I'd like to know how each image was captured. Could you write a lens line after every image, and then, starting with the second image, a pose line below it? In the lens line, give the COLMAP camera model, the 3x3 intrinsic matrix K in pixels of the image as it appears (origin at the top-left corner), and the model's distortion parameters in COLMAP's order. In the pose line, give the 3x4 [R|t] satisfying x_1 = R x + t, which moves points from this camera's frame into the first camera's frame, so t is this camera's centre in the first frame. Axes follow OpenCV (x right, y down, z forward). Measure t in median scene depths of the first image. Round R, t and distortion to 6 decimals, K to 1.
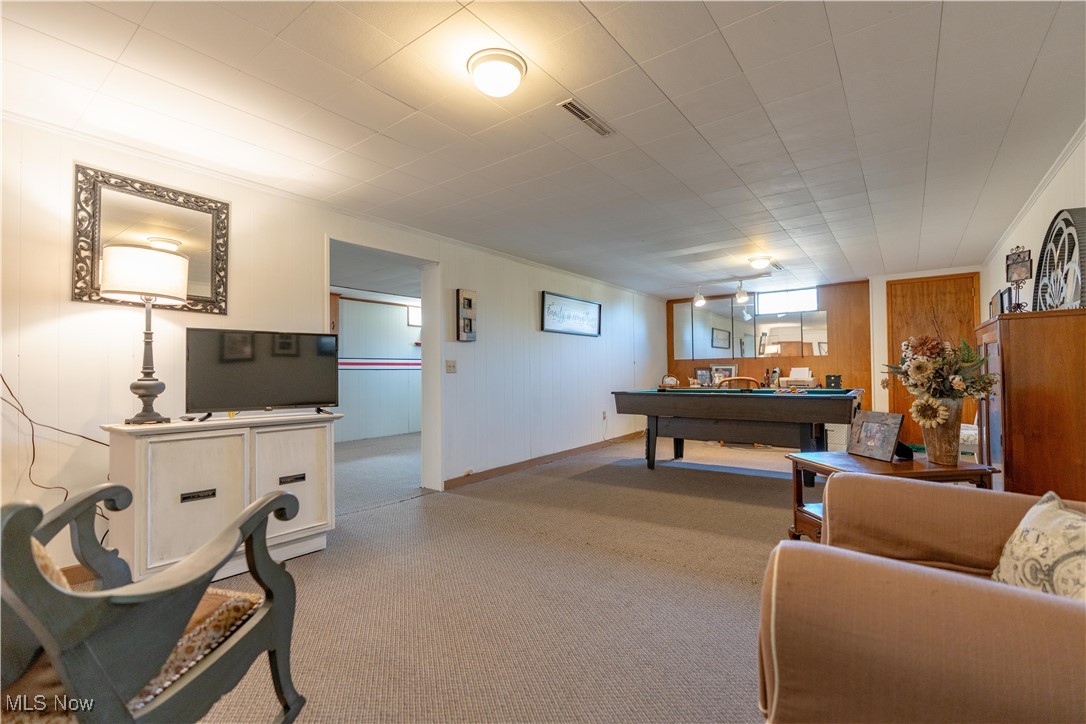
lens RADIAL K [[489.3, 0, 540.8], [0, 489.3, 371.8], [0, 0, 1]] dist [-0.000920, -0.000148]
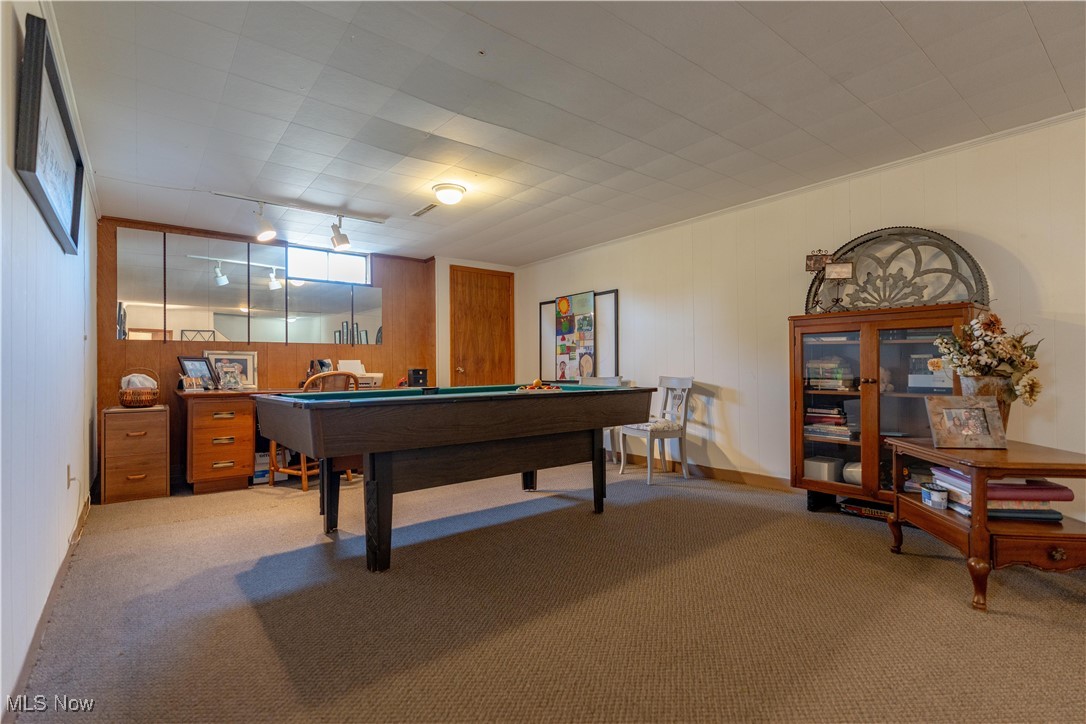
lens RADIAL K [[509.0, 0, 543.0], [0, 509.0, 362.0], [0, 0, 1]] dist [-0.000685, -0.000078]
pose [[0.244306, 0.020422, 0.969483, -0.152215], [0.004209, 0.999746, -0.022120, 0.014671], [-0.969689, 0.009484, 0.244158, 0.586758]]
